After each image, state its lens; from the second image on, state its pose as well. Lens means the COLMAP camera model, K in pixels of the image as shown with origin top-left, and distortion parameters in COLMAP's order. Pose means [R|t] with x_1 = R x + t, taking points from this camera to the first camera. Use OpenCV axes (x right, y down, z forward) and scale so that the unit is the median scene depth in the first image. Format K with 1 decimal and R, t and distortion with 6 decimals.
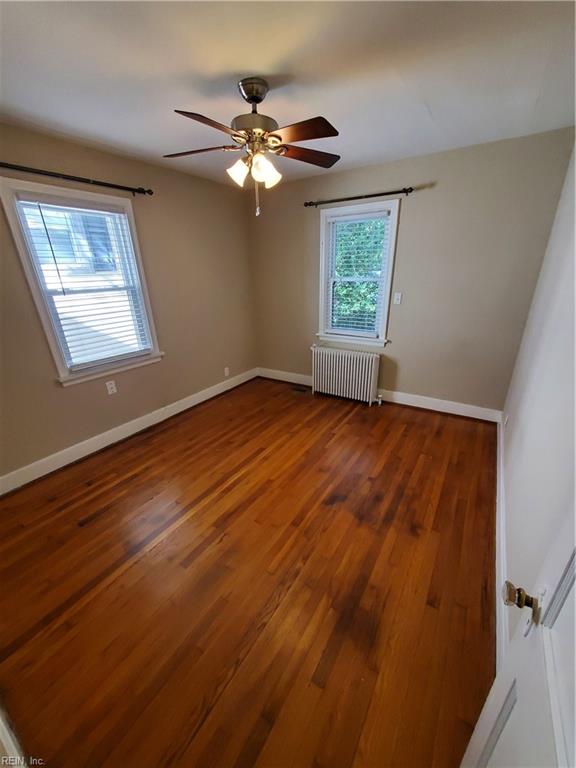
lens RADIAL K [[302.8, 0, 292.3], [0, 302.8, 390.0], [0, 0, 1]] dist [0.005755, -0.000730]
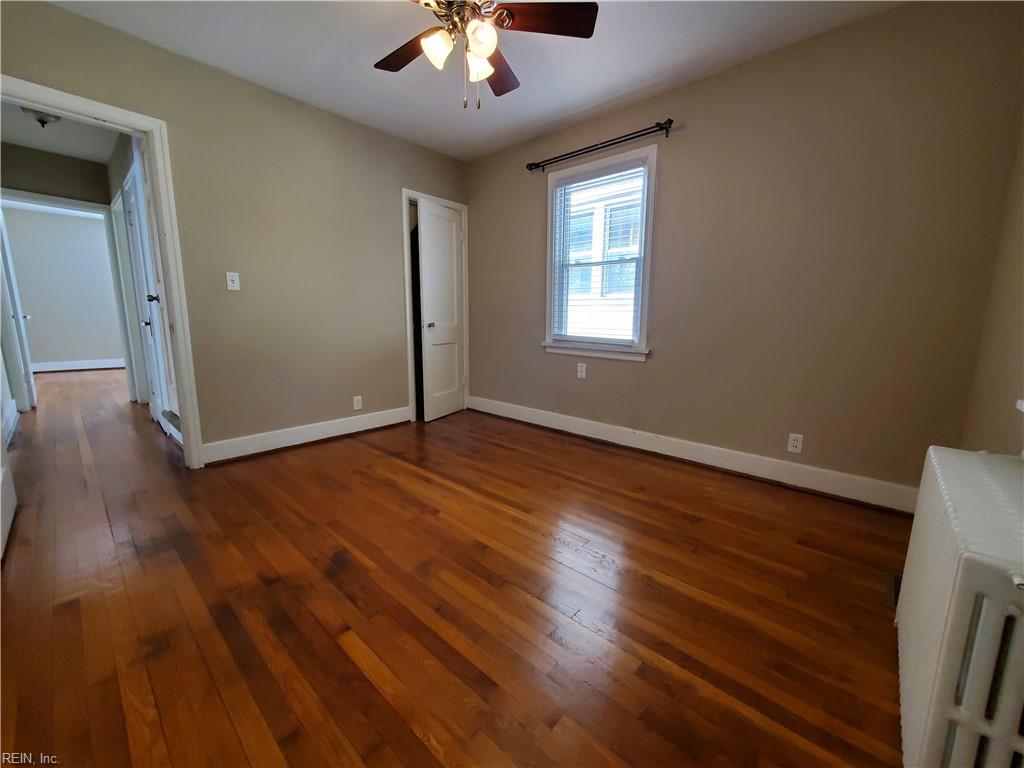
lens RADIAL K [[403.7, 0, 521.0], [0, 403.7, 379.2], [0, 0, 1]] dist [0.005755, -0.000730]
pose [[-0.160645, 0.173166, -0.971703, 0.645341], [-0.376282, 0.899395, 0.222488, -0.202365], [0.912472, 0.401376, -0.079324, 1.056078]]
